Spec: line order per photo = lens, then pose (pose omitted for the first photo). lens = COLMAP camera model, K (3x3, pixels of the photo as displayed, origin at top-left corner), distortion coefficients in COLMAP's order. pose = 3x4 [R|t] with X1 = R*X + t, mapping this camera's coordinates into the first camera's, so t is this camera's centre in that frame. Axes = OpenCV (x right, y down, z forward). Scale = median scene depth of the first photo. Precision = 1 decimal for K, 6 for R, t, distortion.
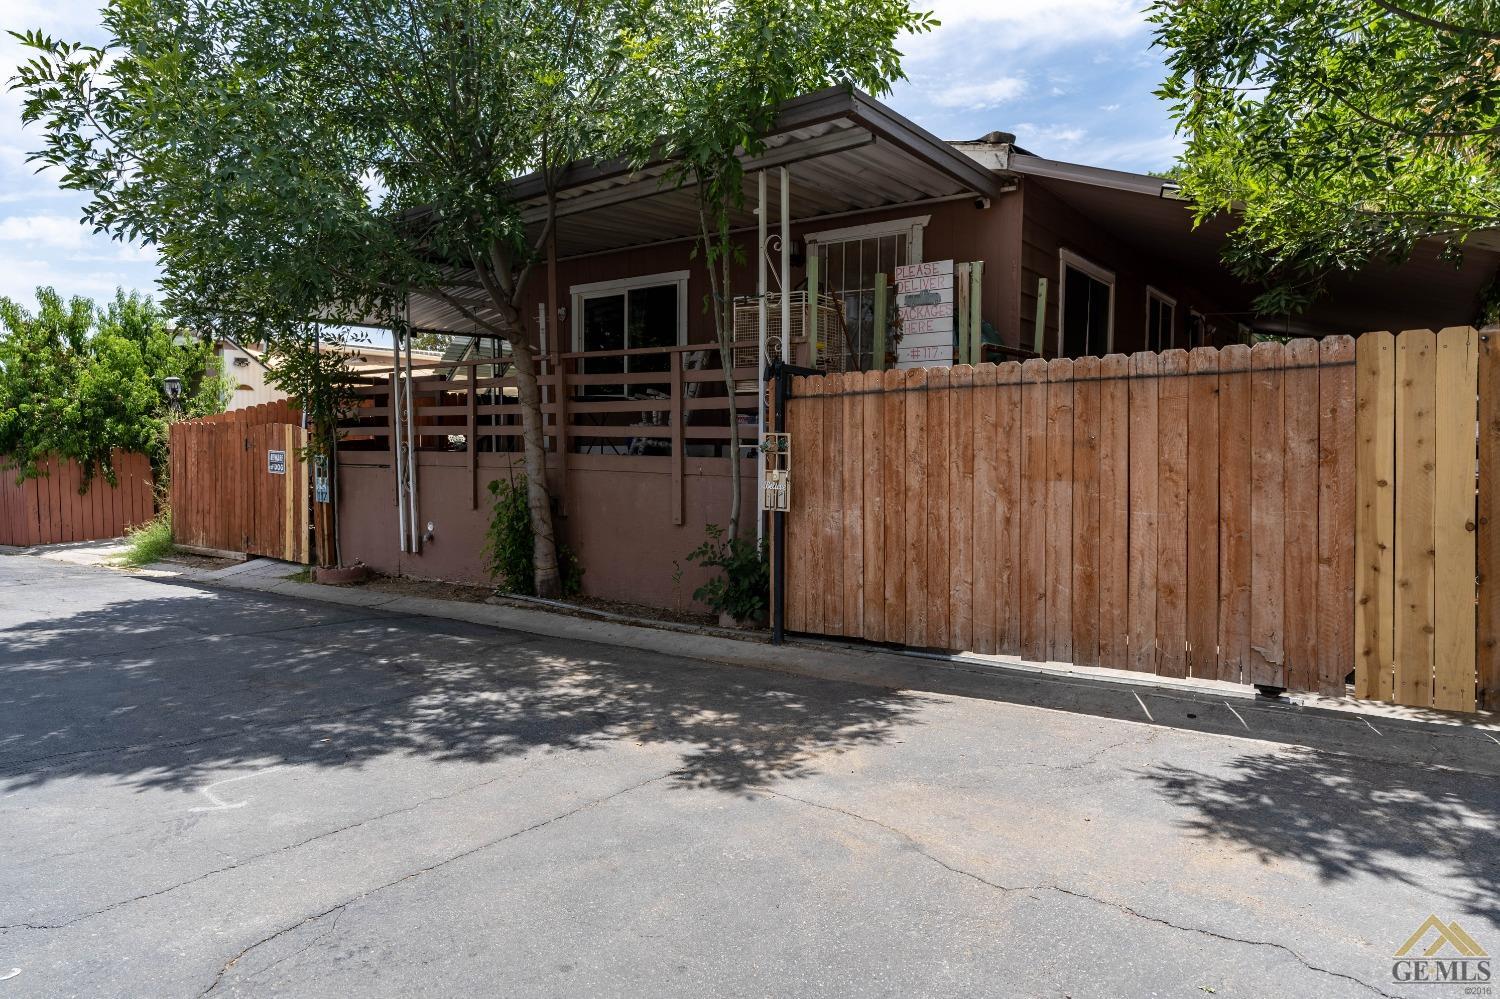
lens RADIAL K [[926.9, 0, 743.3], [0, 926.9, 491.2], [0, 0, 1]] dist [0.021422, -0.000125]
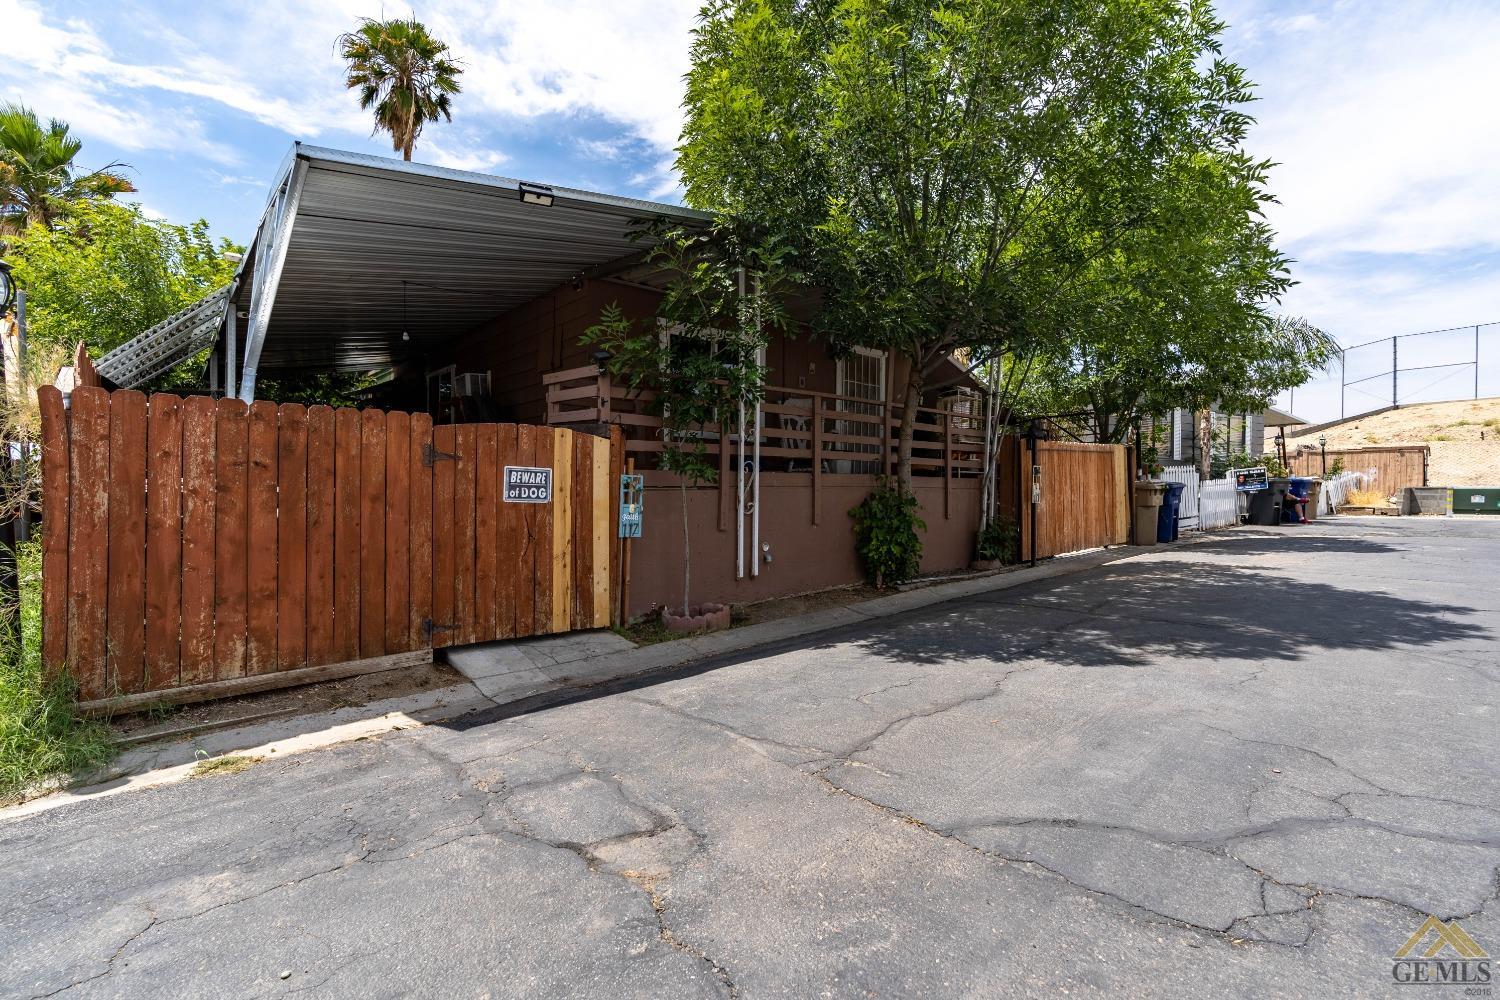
lens RADIAL K [[691.0, 0, 746.2], [0, 691.0, 490.4], [0, 0, 1]] dist [0.000505, 0.000483]
pose [[0.208050, -0.008513, 0.978081, -1.704465], [0.046916, 0.998898, -0.001285, -0.036558], [-0.976992, 0.046155, 0.208221, 1.372869]]
